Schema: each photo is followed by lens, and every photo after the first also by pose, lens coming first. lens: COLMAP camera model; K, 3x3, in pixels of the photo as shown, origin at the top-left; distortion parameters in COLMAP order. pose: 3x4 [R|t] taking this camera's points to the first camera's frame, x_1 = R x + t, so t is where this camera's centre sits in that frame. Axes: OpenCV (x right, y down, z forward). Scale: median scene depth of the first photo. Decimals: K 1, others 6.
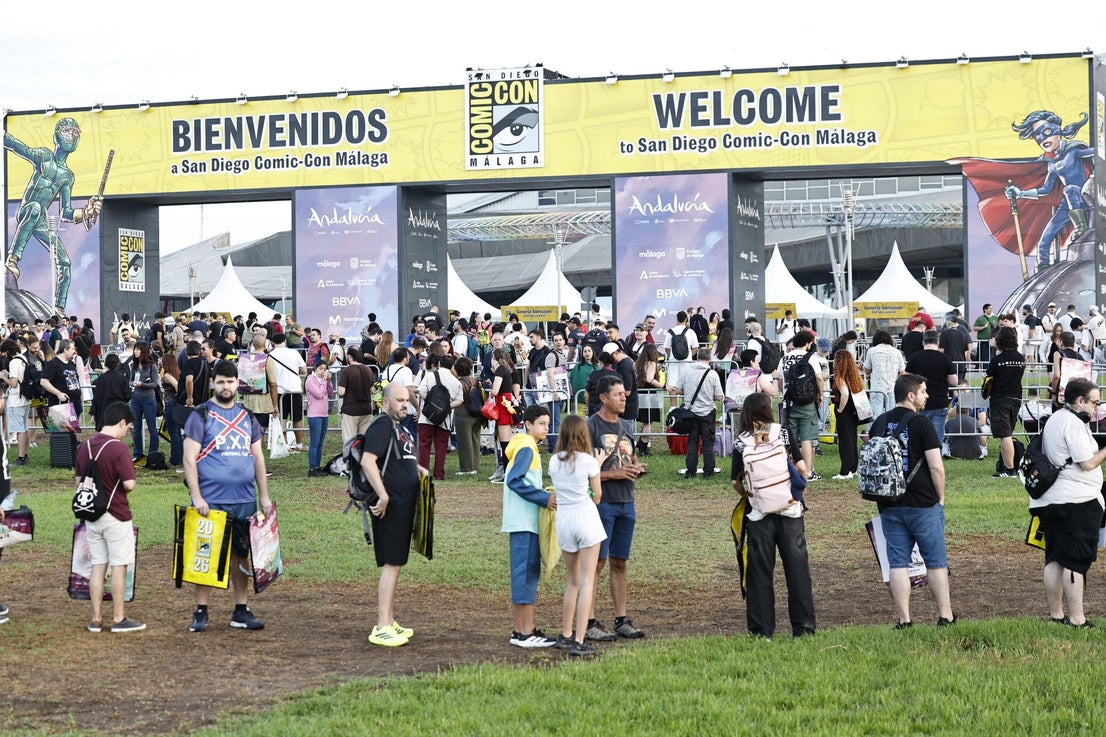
lens RADIAL K [[2340.8, 0, 553.0], [0, 2340.8, 368.5], [0, 0, 1]] dist [-0.138265, 0.387745]
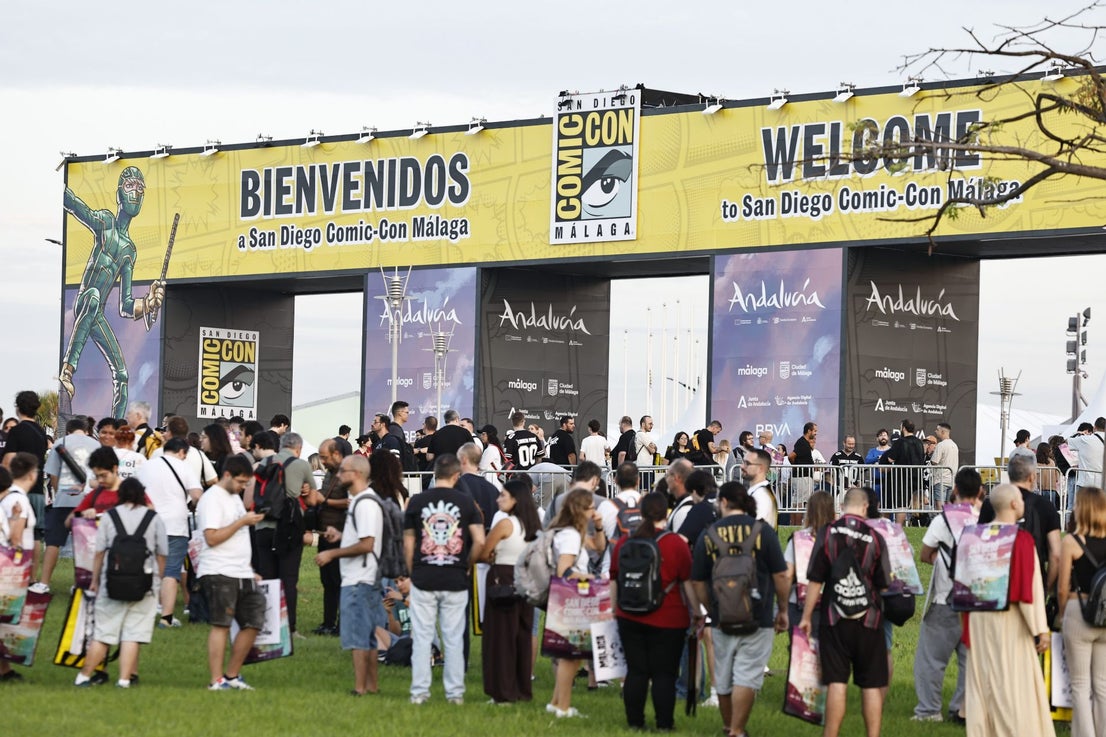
lens RADIAL K [[4982.1, 0, 553.0], [0, 4982.1, 368.5], [0, 0, 1]] dist [0.970542, 4.199004]
pose [[0.878461, 0.008383, -0.477740, 0.651570], [-0.032980, 0.998525, -0.043120, 0.012889], [0.476674, 0.053635, 0.877442, -0.259314]]
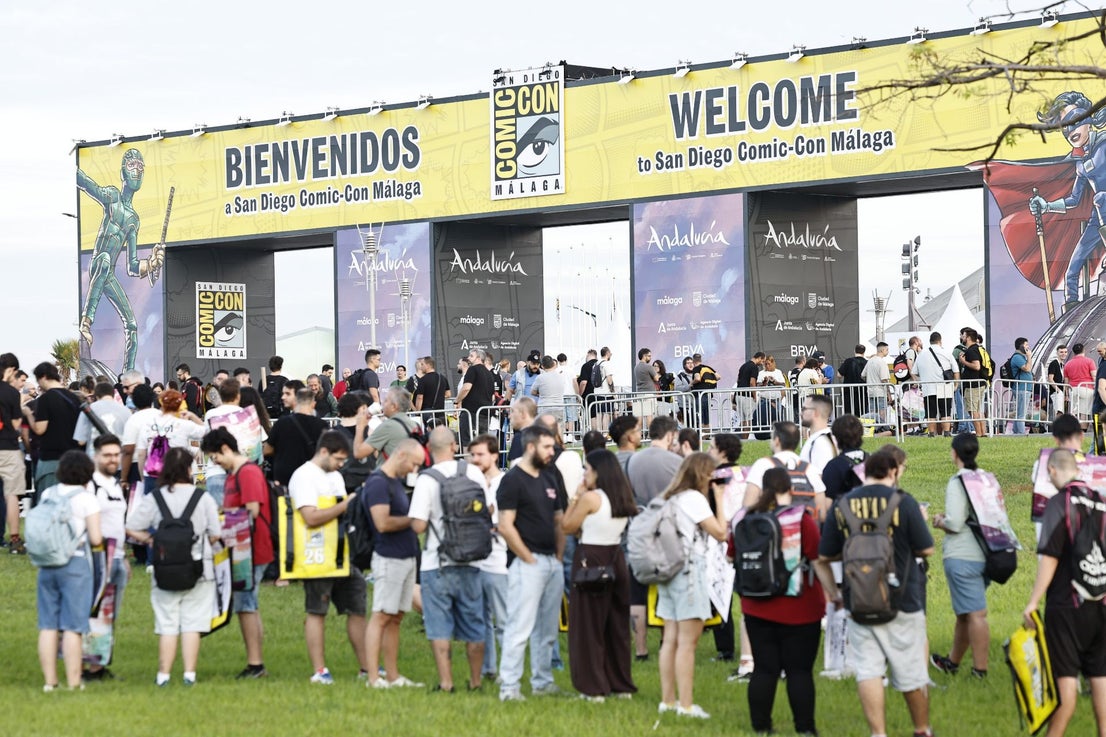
lens RADIAL K [[3874.5, 0, 553.0], [0, 3874.5, 368.5], [0, 0, 1]] dist [0.494034, 0.734682]
pose [[0.889259, -0.019387, -0.456994, 0.583102], [0.008766, 0.999640, -0.025351, 0.005895], [0.457321, 0.018538, 0.889108, -0.160695]]
